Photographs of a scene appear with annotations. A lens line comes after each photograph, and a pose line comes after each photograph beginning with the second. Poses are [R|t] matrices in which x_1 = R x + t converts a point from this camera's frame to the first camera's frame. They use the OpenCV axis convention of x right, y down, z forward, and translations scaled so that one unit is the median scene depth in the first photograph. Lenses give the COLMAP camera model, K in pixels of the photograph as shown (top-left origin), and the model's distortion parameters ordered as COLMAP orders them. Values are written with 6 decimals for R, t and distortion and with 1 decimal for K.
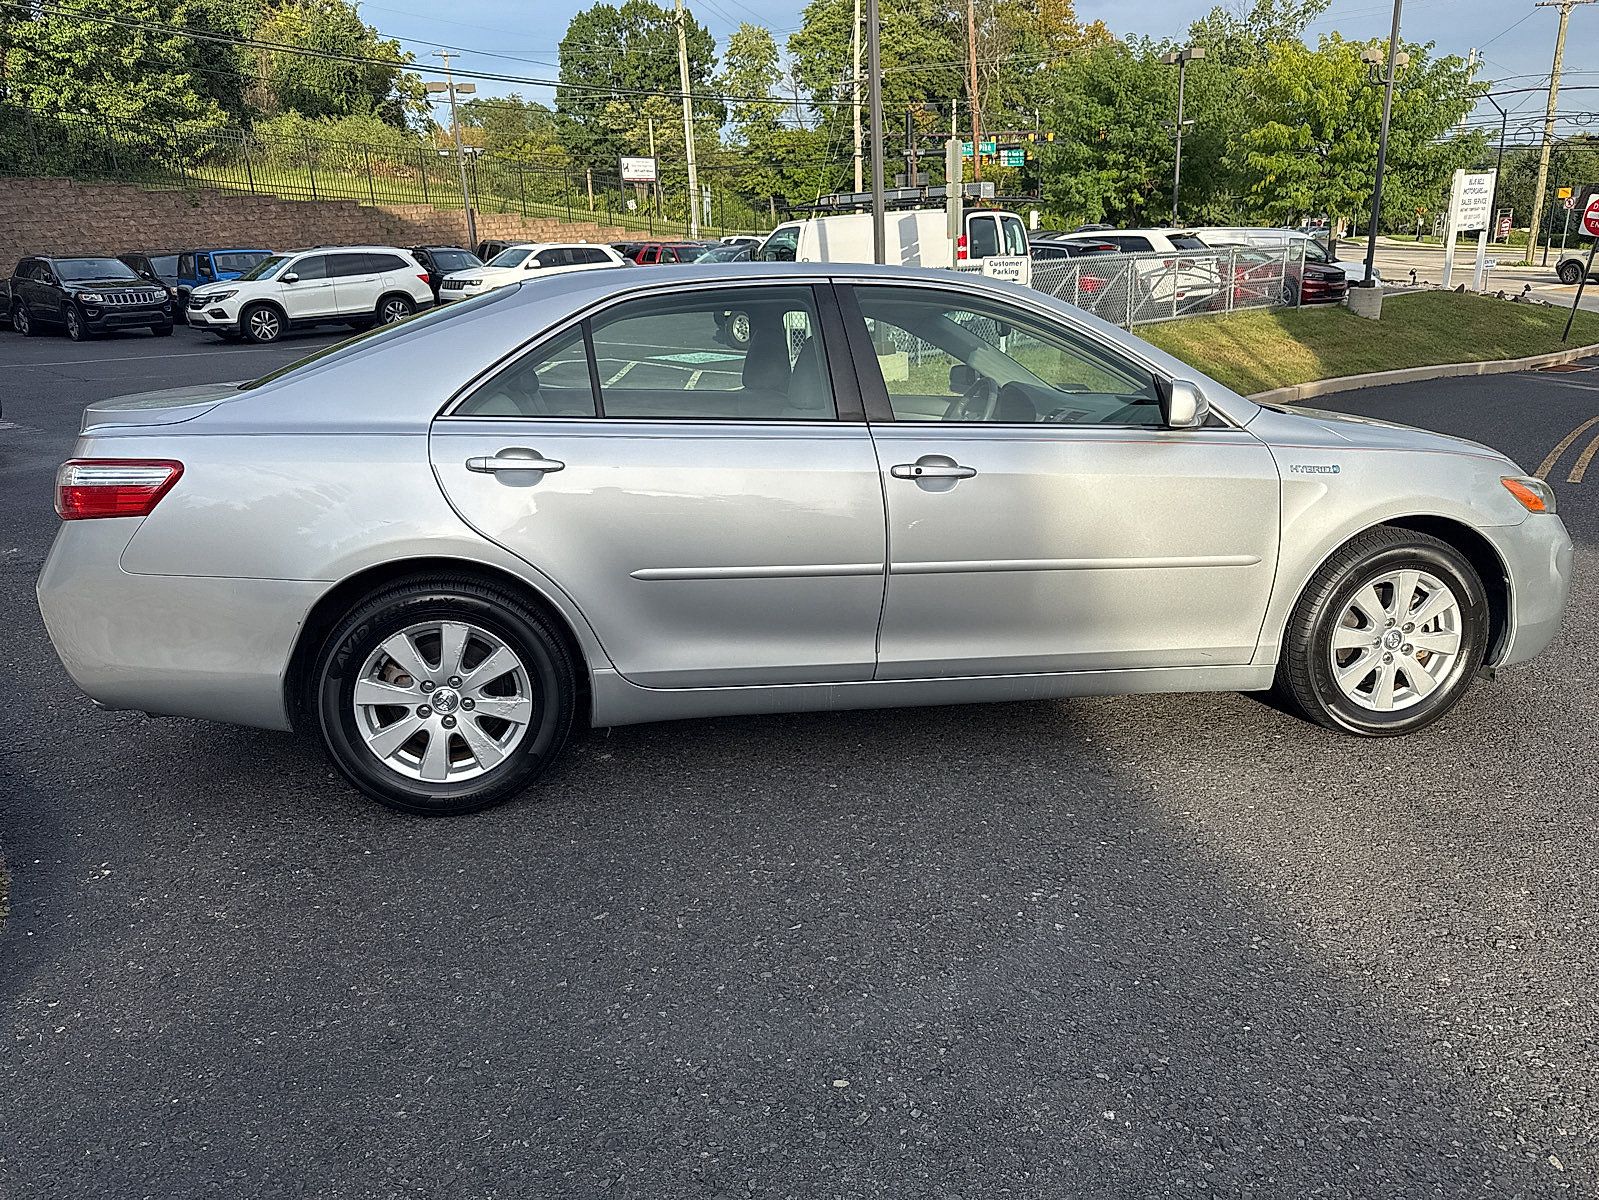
lens RADIAL K [[1164.6, 0, 805.2], [0, 1164.6, 577.3], [0, 0, 1]] dist [0.026727, -0.029397]
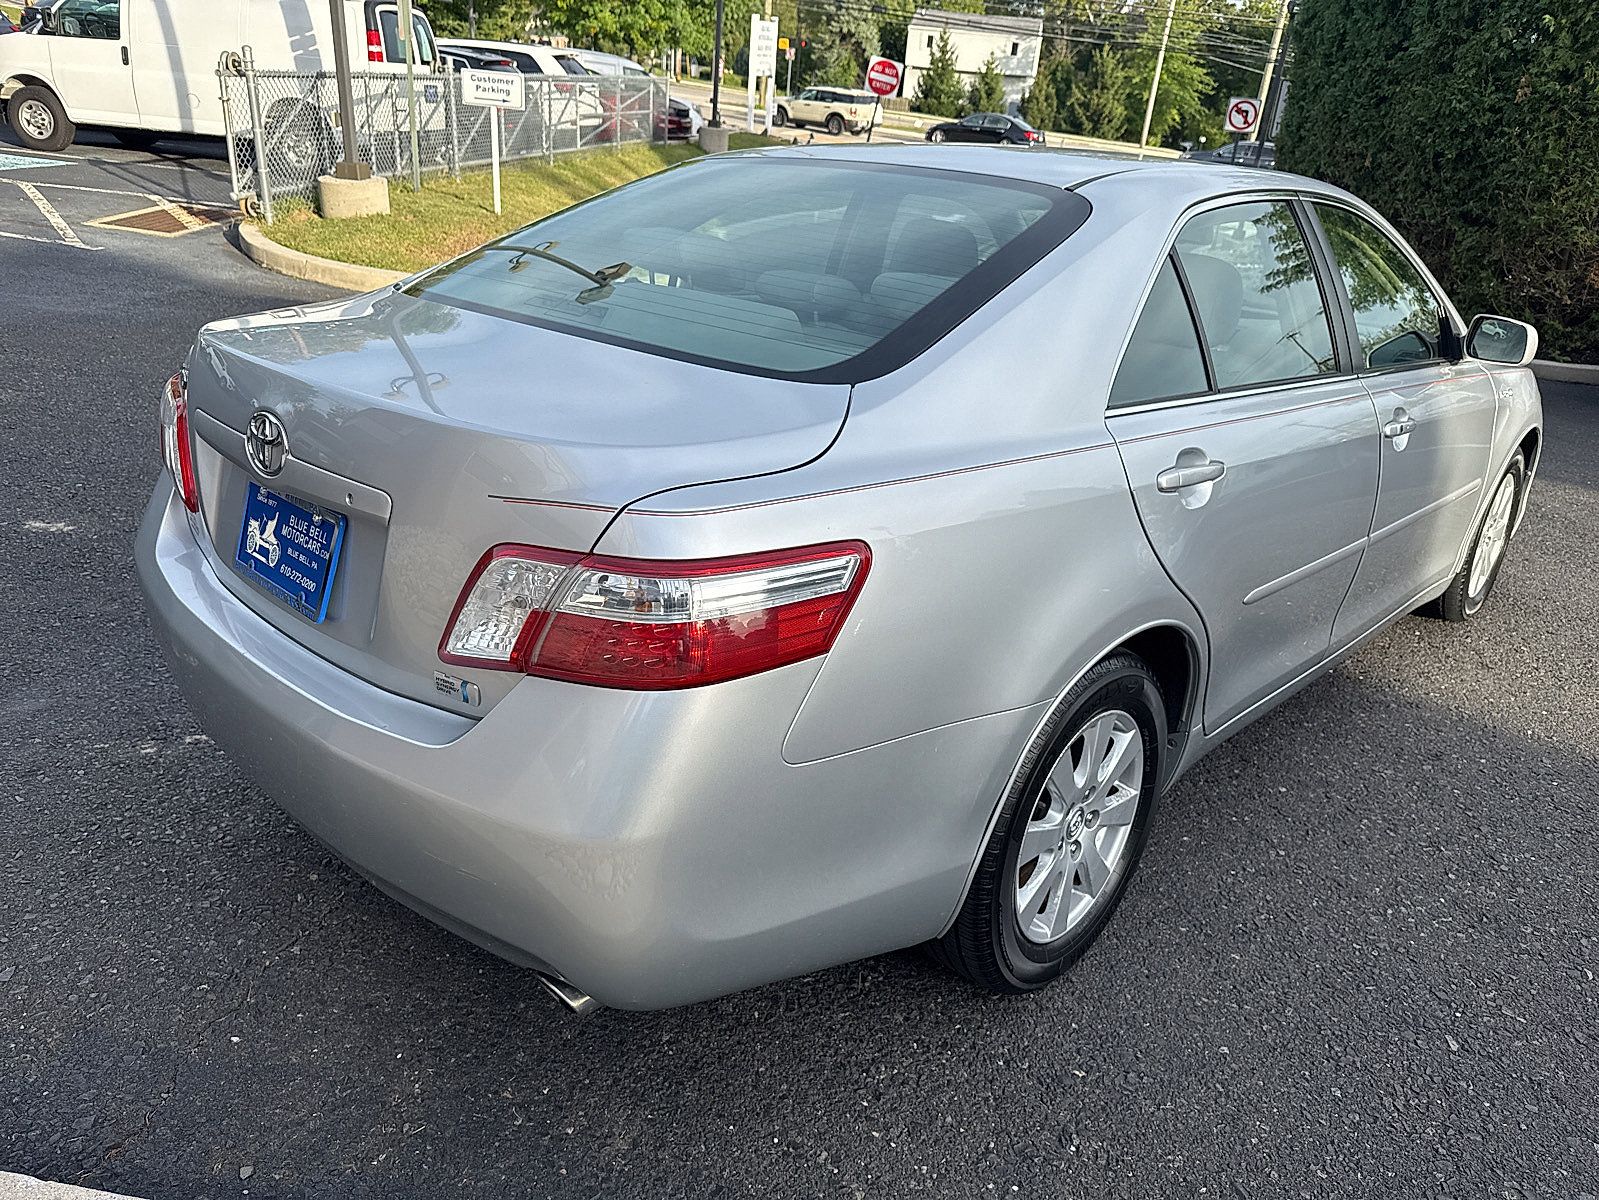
lens RADIAL K [[1164.6, 0, 805.2], [0, 1164.6, 577.3], [0, 0, 1]] dist [0.026727, -0.029397]
pose [[0.793199, -0.153071, 0.589411, -0.172358], [0.063092, 0.983341, 0.170470, -0.034004], [-0.605686, -0.098029, 0.789642, 0.119246]]
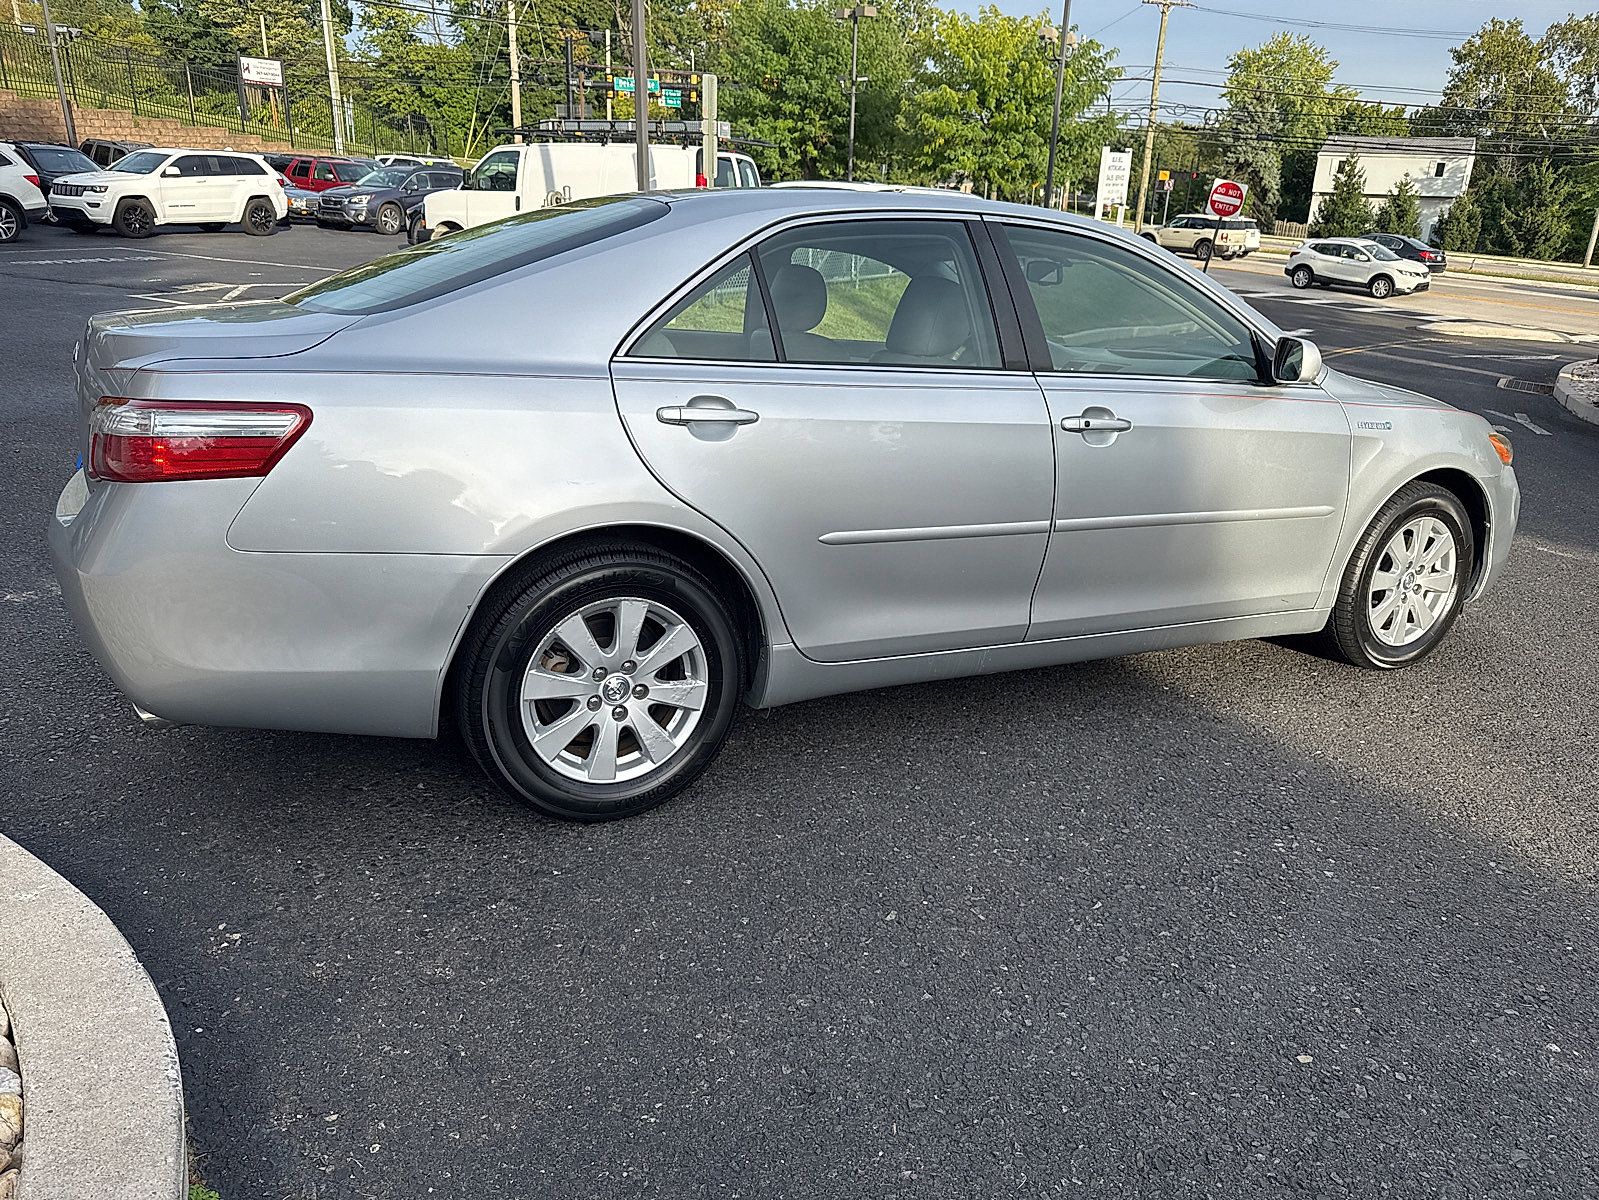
lens RADIAL K [[1146.0, 0, 799.5], [0, 1146.0, 600.0], [0, 0, 1]] dist [0.023540, -0.025398]
pose [[0.953452, -0.037718, 0.299178, -0.092448], [0.017094, 0.997312, 0.071255, -0.003973], [-0.301061, -0.062824, 0.951533, 0.033335]]
